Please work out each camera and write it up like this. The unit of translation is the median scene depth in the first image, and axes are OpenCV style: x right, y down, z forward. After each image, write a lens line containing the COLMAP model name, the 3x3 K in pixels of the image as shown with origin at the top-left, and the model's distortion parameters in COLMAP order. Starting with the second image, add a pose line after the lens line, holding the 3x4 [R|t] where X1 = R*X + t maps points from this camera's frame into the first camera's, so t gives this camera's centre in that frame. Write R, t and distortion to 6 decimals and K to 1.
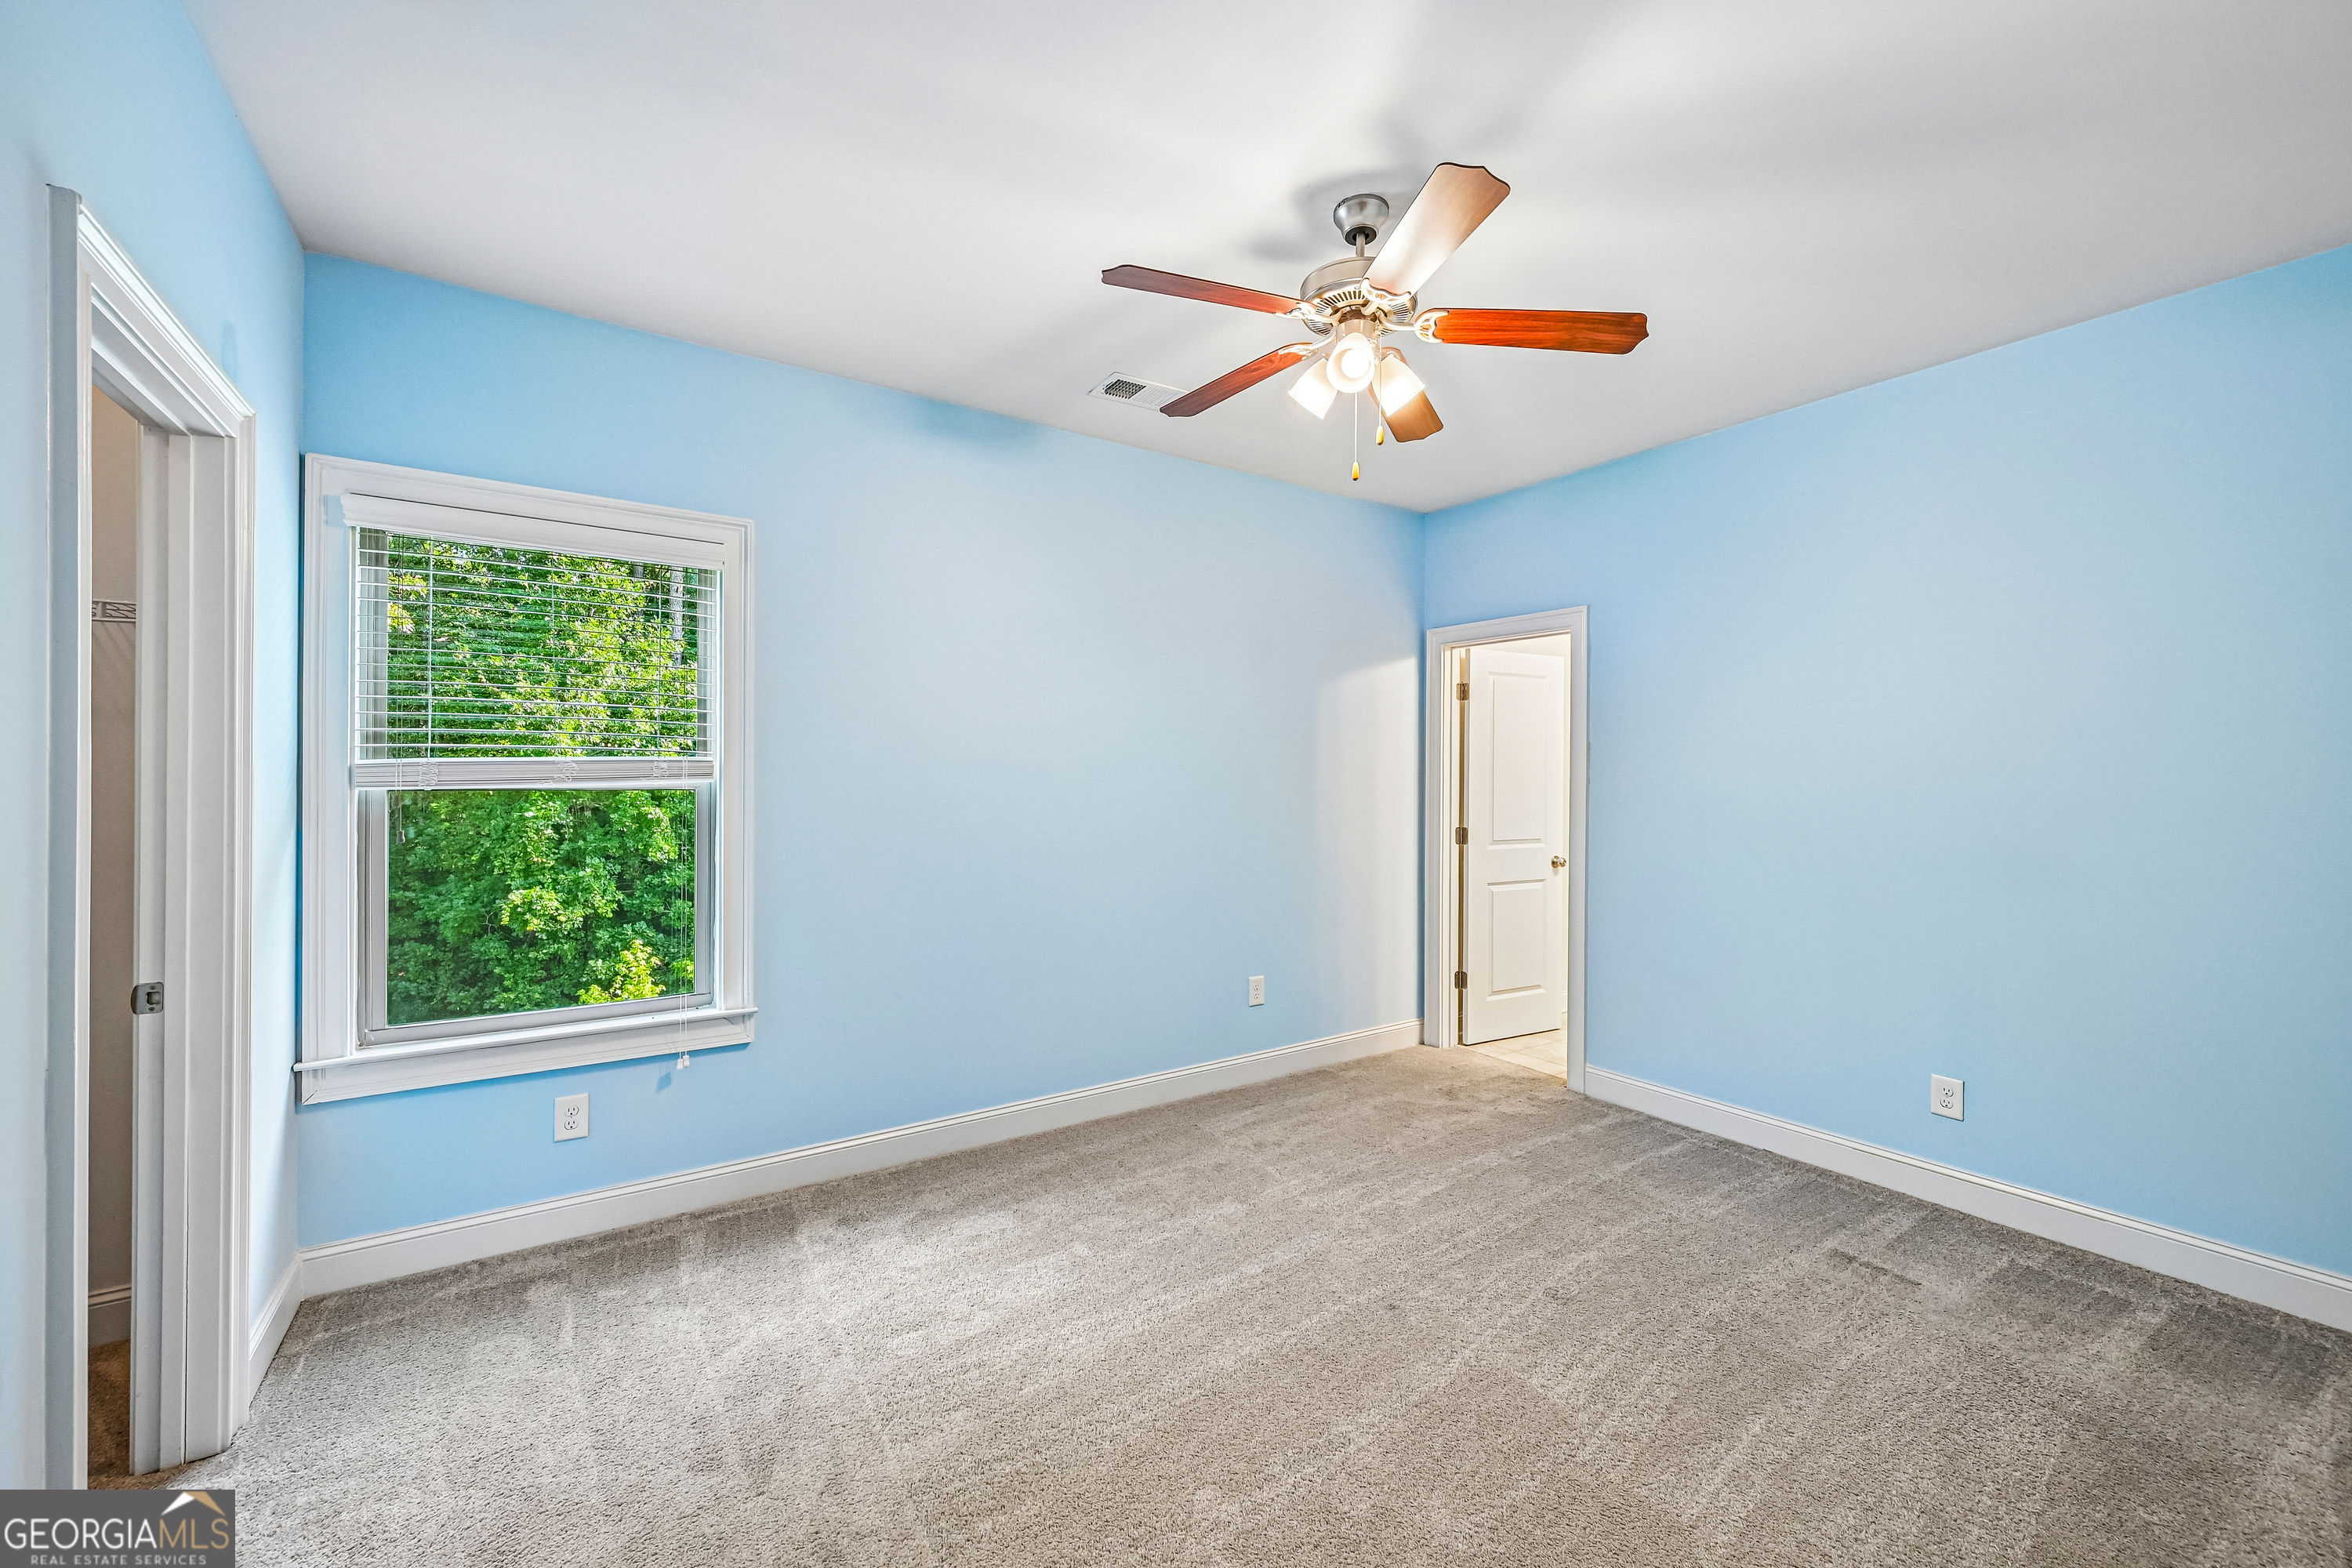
lens RADIAL K [[925.0, 0, 1179.5], [0, 925.0, 780.2], [0, 0, 1]] dist [0.003080, 0.001148]
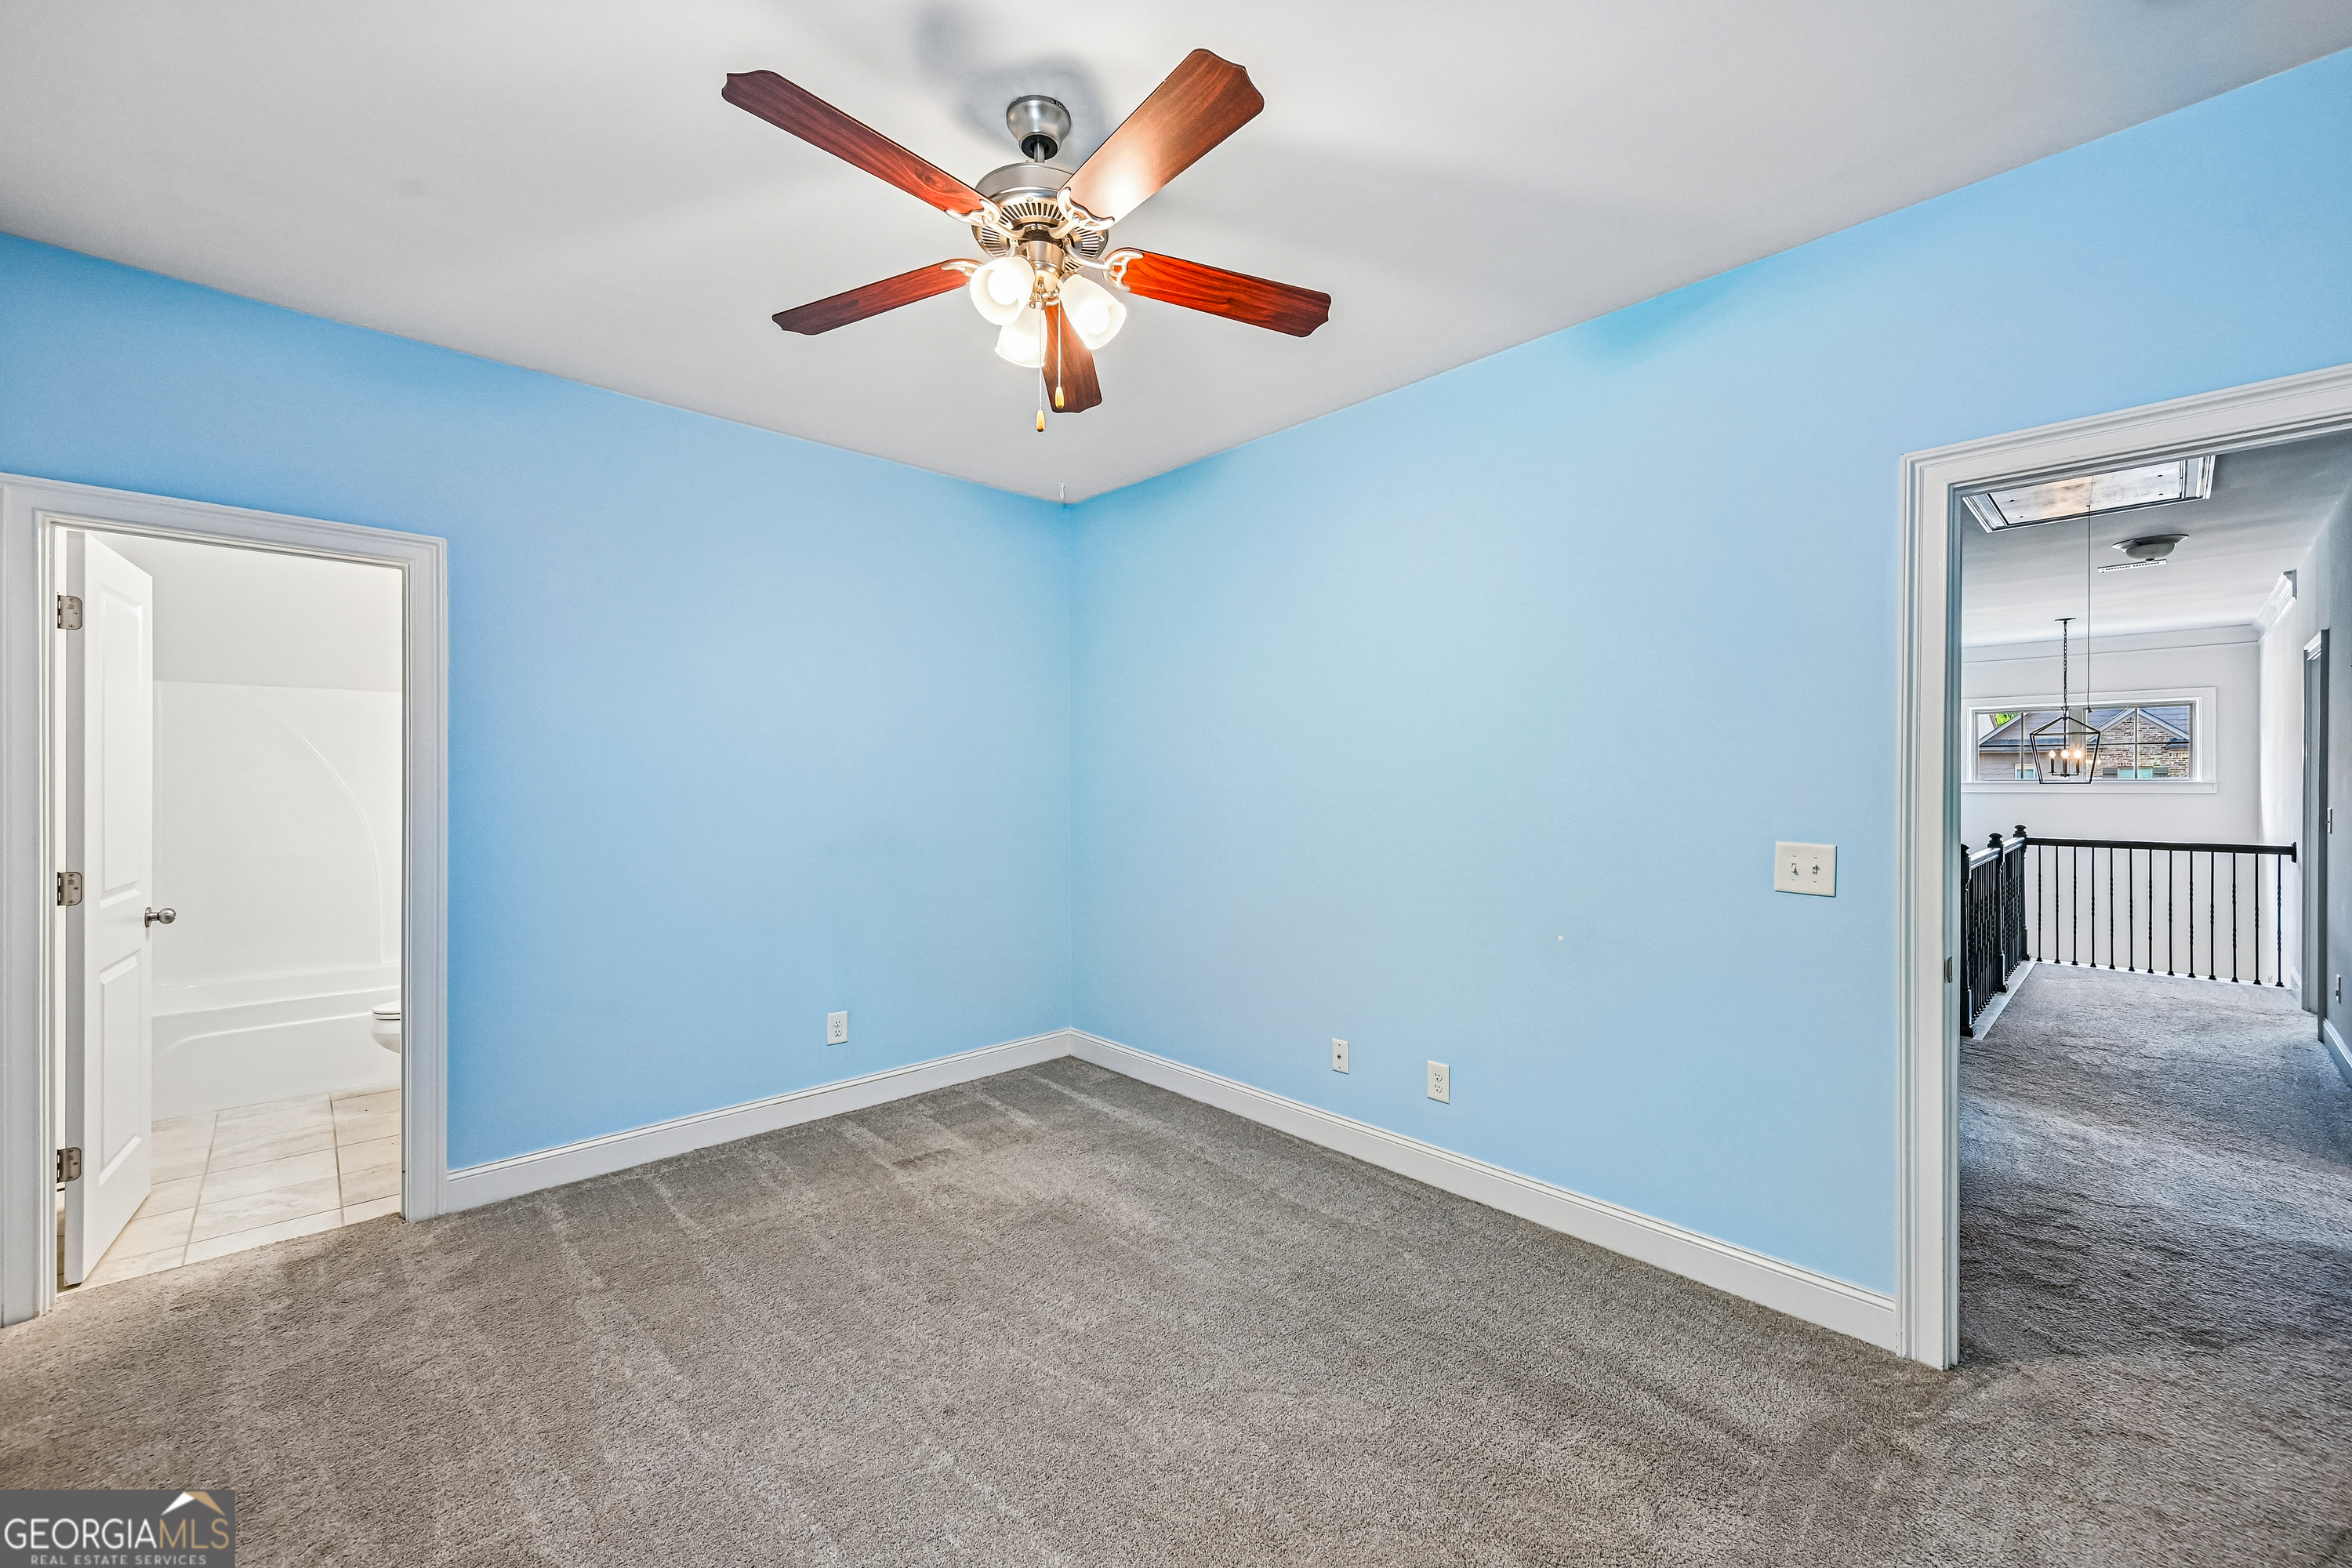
lens RADIAL K [[925.0, 0, 1179.5], [0, 925.0, 780.2], [0, 0, 1]] dist [0.003080, 0.001148]
pose [[-0.163818, -0.003670, 0.986484, -0.447335], [0.001885, 0.999990, 0.004033, -0.001648], [-0.986489, 0.002520, -0.163810, 0.669035]]
